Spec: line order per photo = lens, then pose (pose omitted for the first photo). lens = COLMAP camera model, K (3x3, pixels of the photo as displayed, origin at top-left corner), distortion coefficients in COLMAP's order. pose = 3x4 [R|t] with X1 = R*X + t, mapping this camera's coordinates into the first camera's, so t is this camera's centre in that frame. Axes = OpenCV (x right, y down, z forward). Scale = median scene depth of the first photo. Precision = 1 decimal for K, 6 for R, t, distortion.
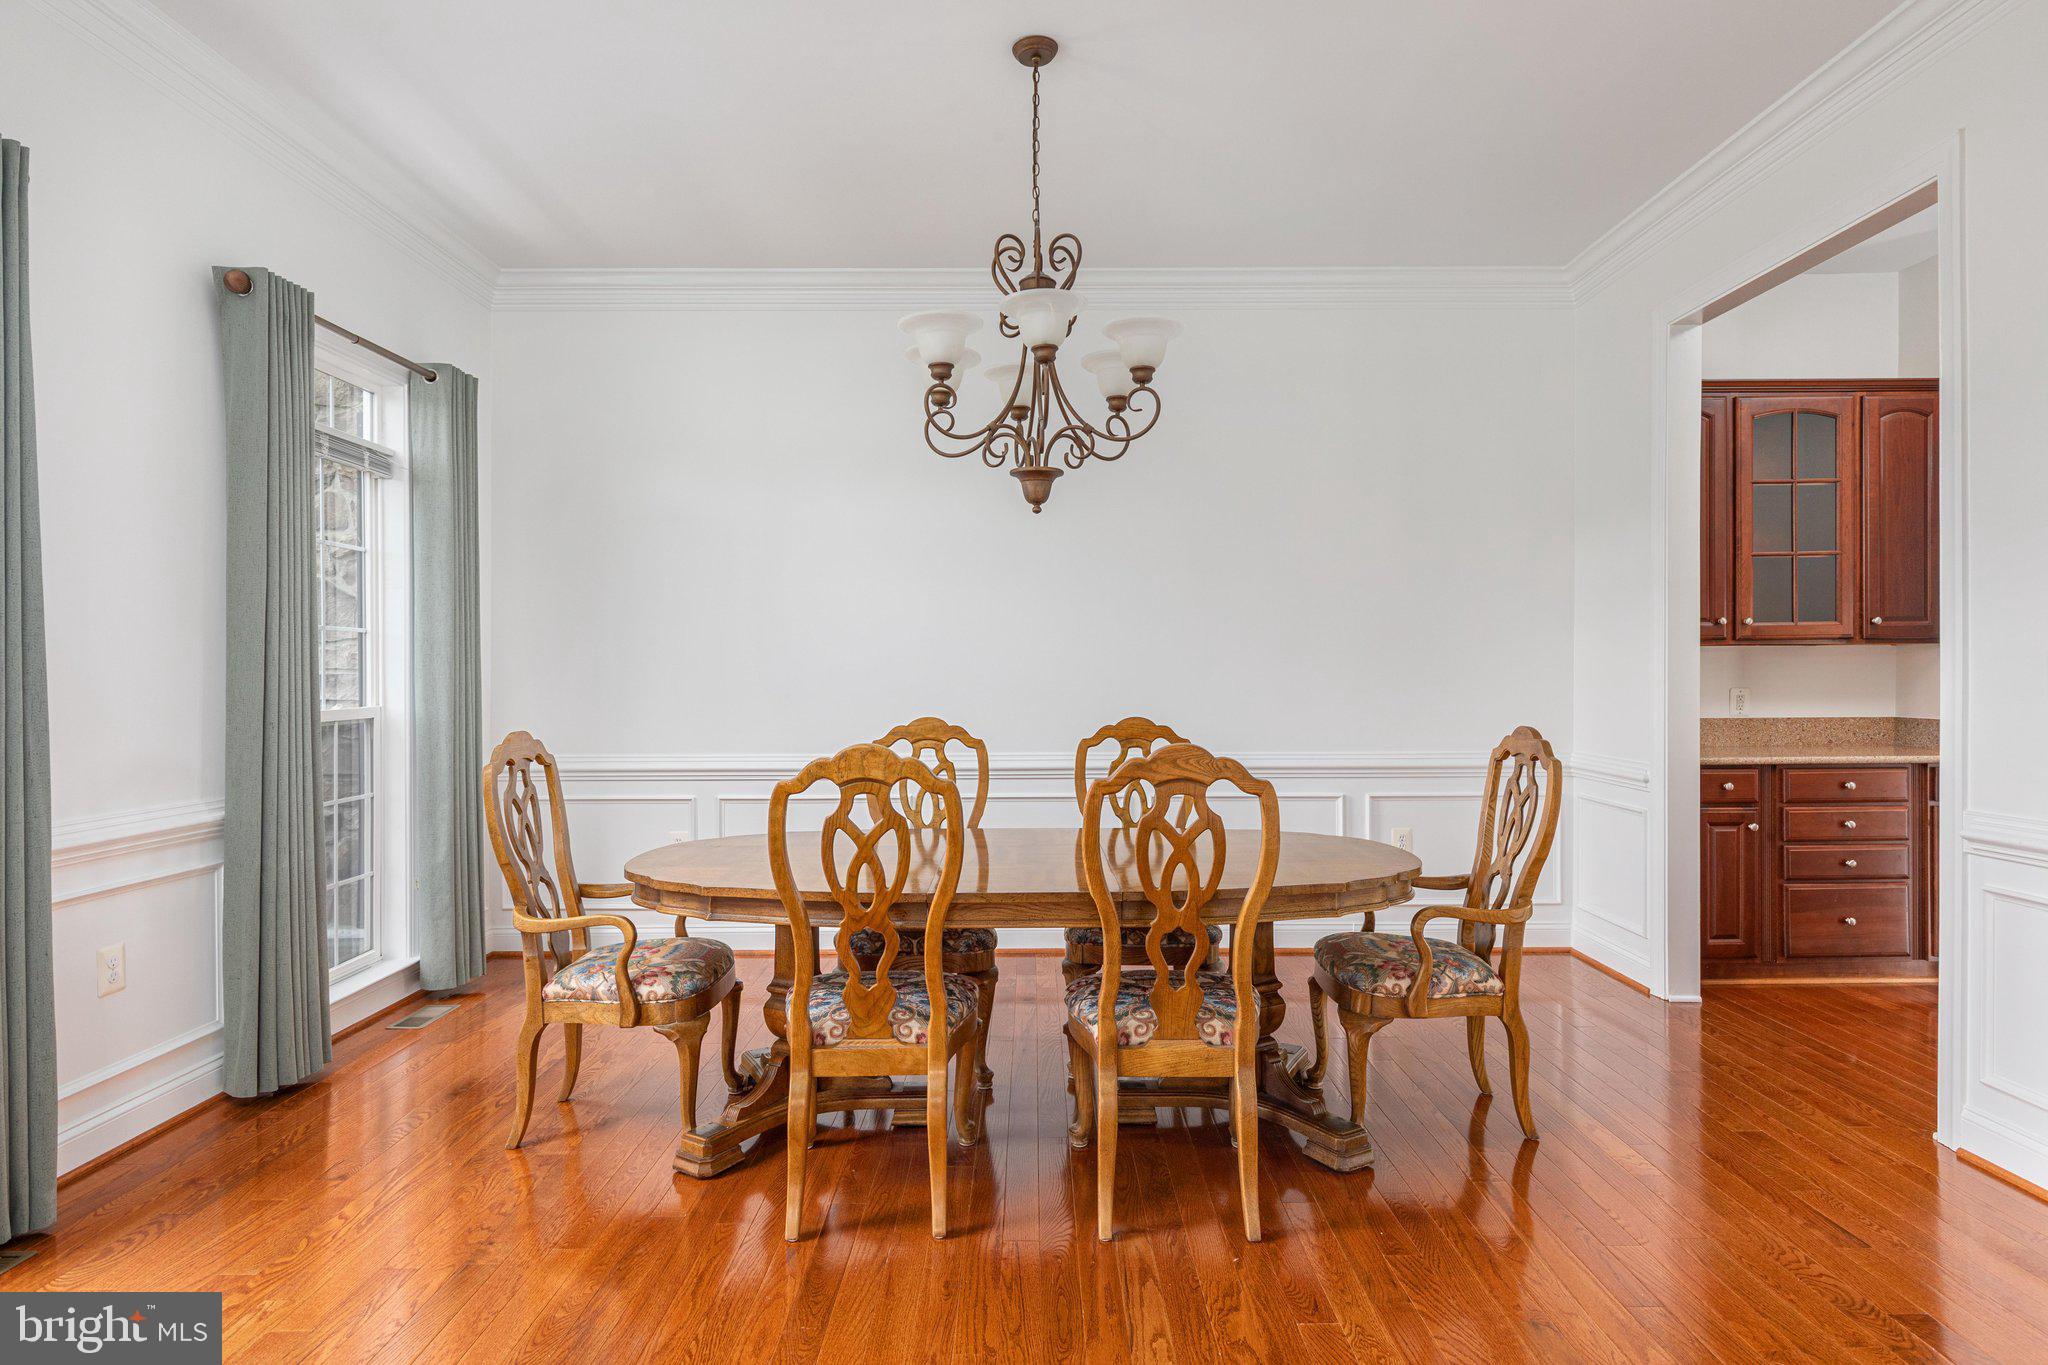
lens RADIAL K [[1146.6, 0, 1024.0], [0, 1146.6, 682.5], [0, 0, 1]] dist [0.004754, 0.000965]
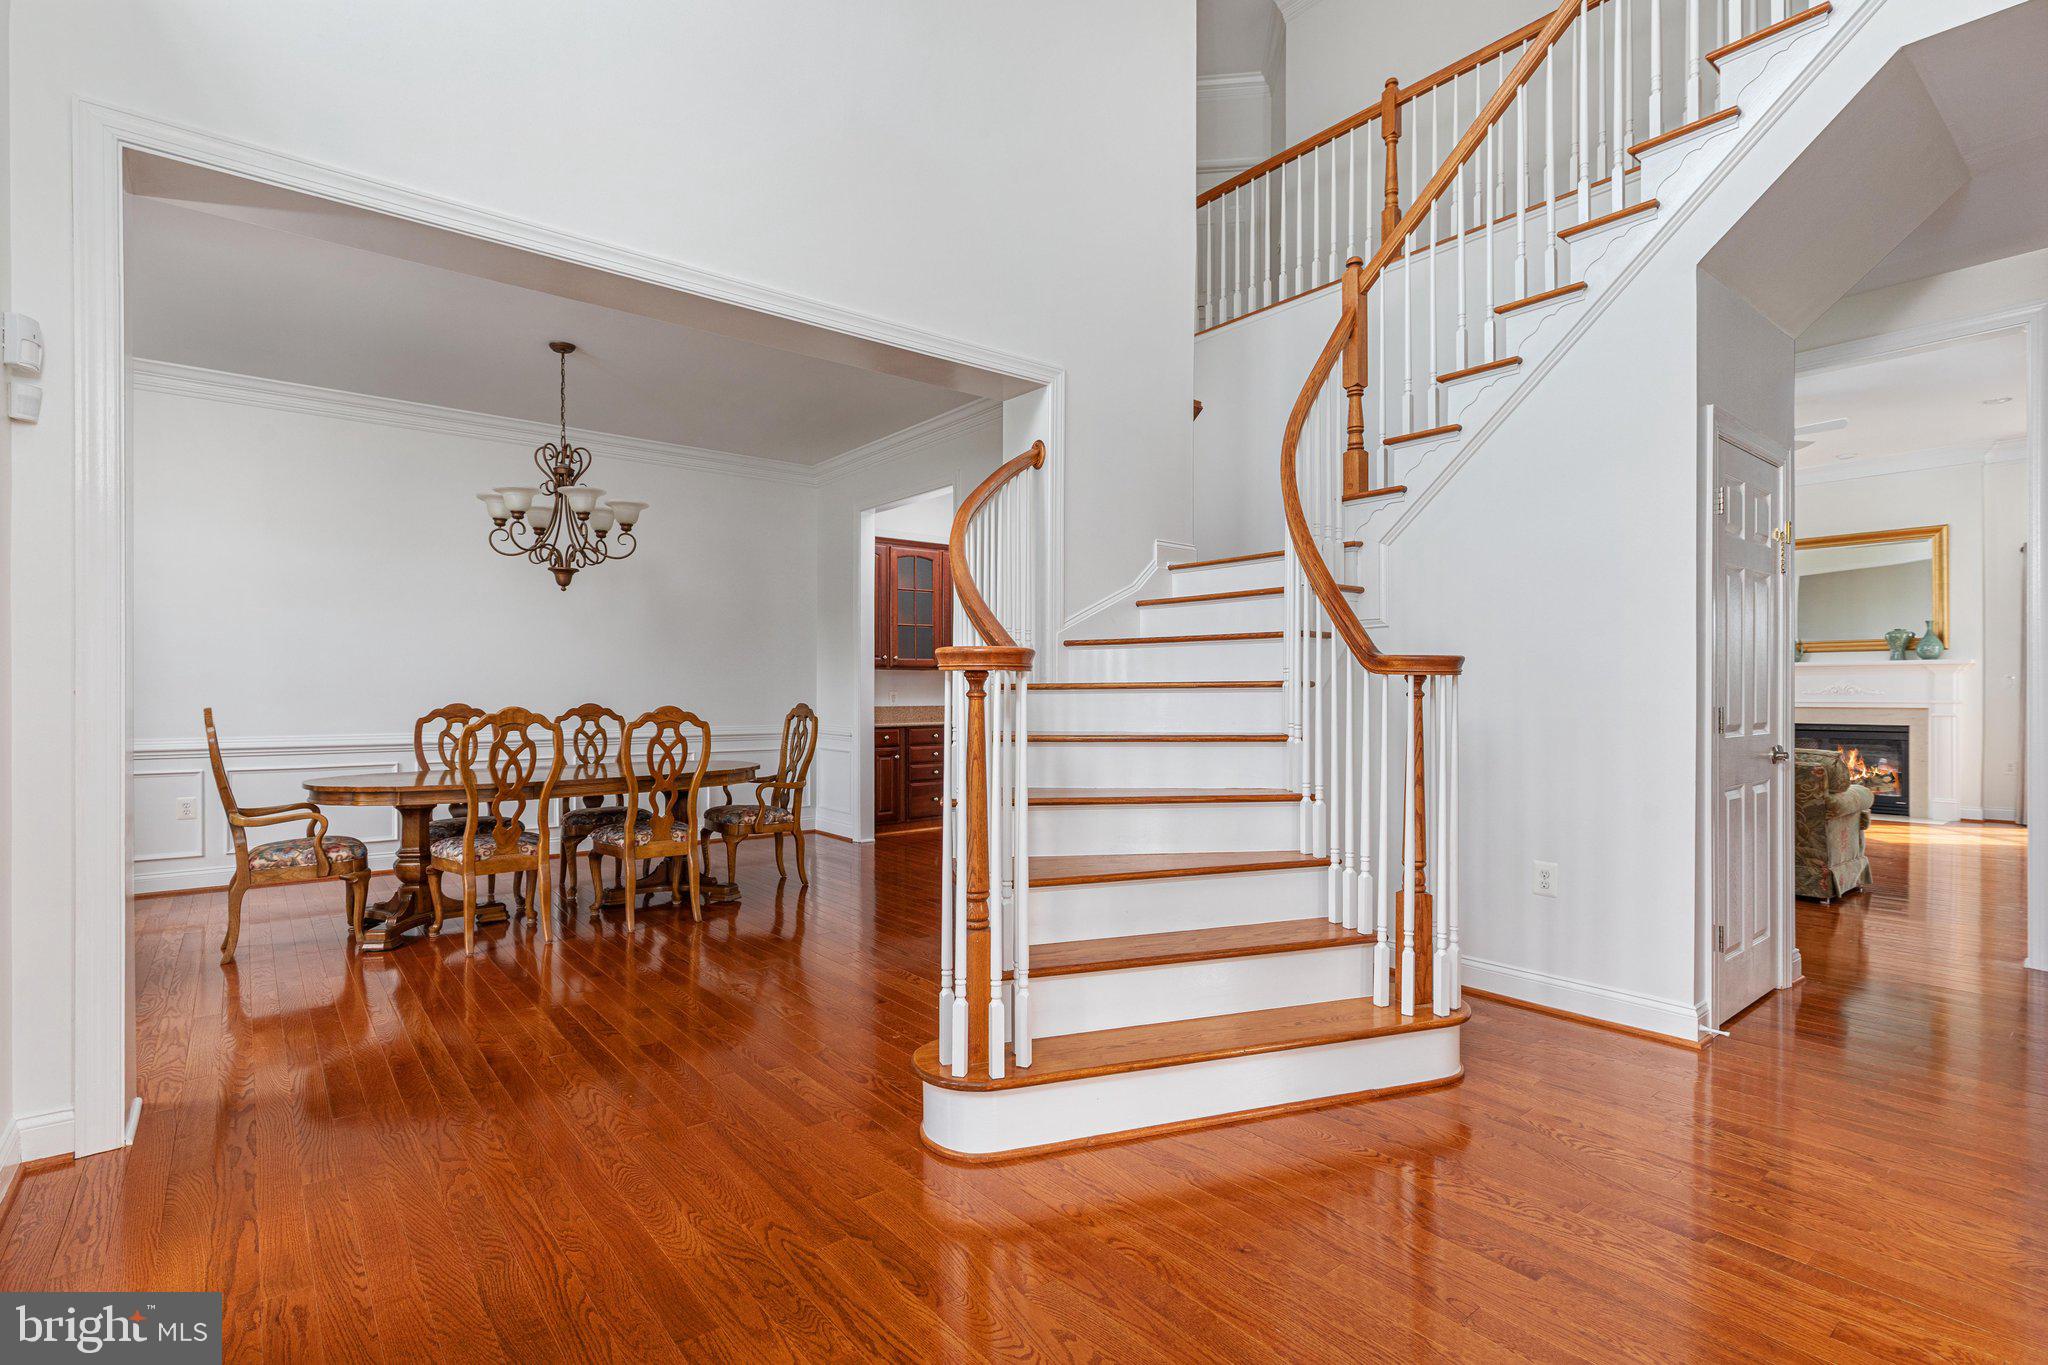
lens RADIAL K [[986.7, 0, 1024.7], [0, 986.7, 673.7], [0, 0, 1]] dist [0.002126, 0.000300]
pose [[0.783219, 0.014127, 0.621585, -0.383946], [0.004823, 0.999574, -0.028794, 0.037050], [-0.621727, 0.025550, 0.782817, -0.708381]]
